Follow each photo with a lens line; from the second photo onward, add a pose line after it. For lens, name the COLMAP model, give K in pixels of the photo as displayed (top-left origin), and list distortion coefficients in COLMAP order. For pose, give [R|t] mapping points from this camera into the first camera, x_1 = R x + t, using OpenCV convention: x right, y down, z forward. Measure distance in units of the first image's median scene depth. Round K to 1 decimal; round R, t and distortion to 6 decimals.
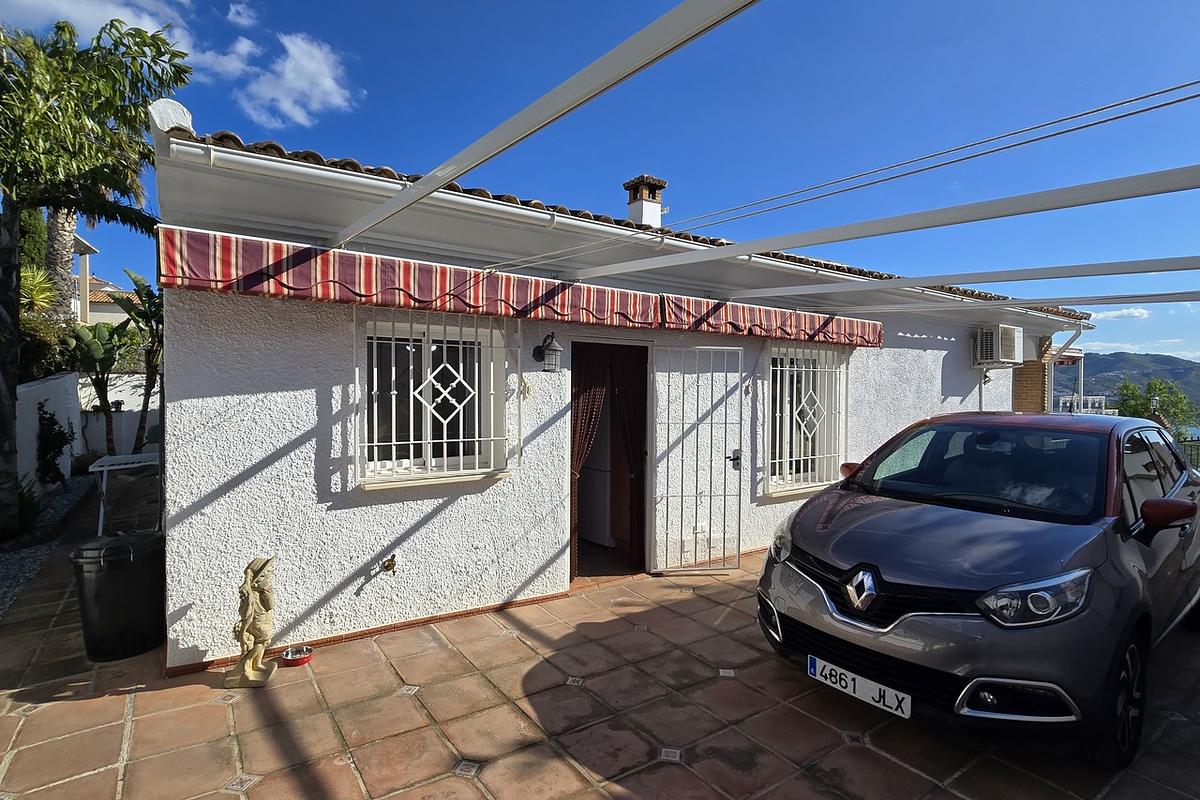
lens RADIAL K [[616.7, 0, 600.1], [0, 616.7, 375.8], [0, 0, 1]] dist [0.002313, -0.000553]
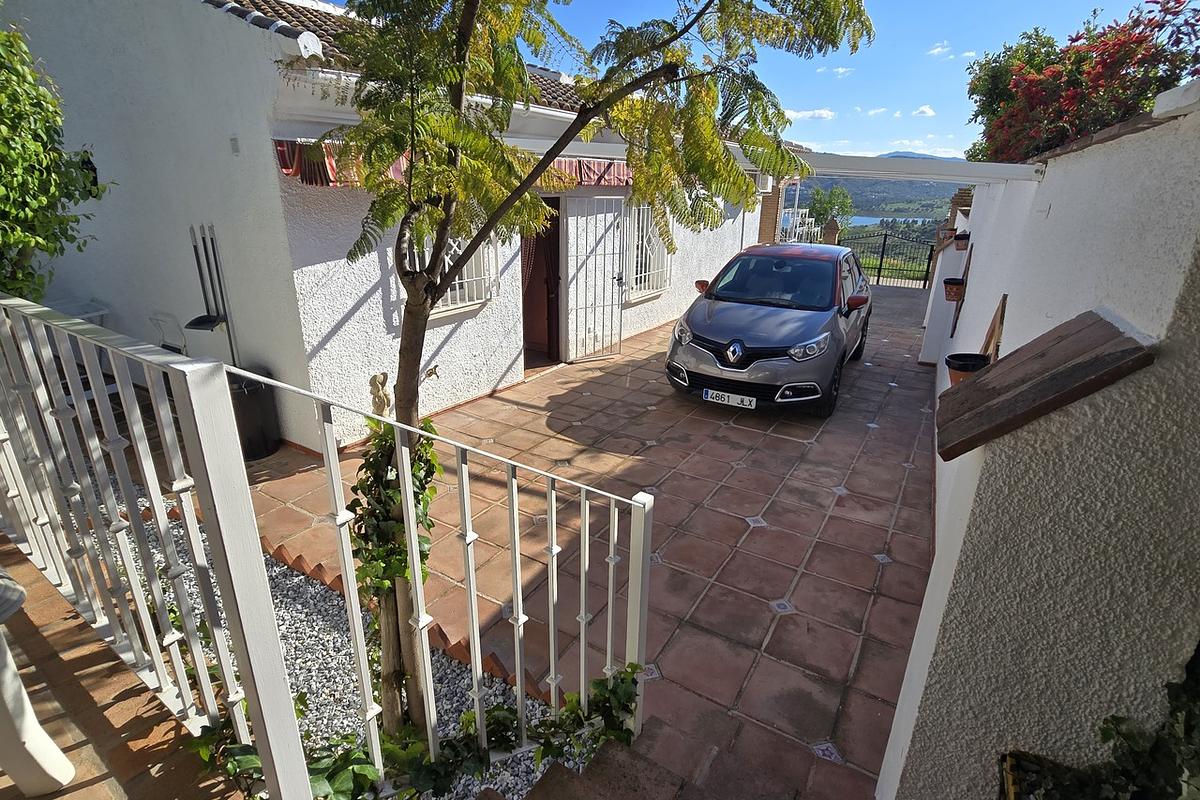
lens RADIAL K [[693.6, 0, 595.7], [0, 693.6, 399.0], [0, 0, 1]] dist [-0.005846, -0.003754]
pose [[0.903451, -0.126146, 0.409712, -0.629336], [-0.020206, 0.942133, 0.334629, -0.168024], [-0.428215, -0.310600, 0.848622, -0.503823]]
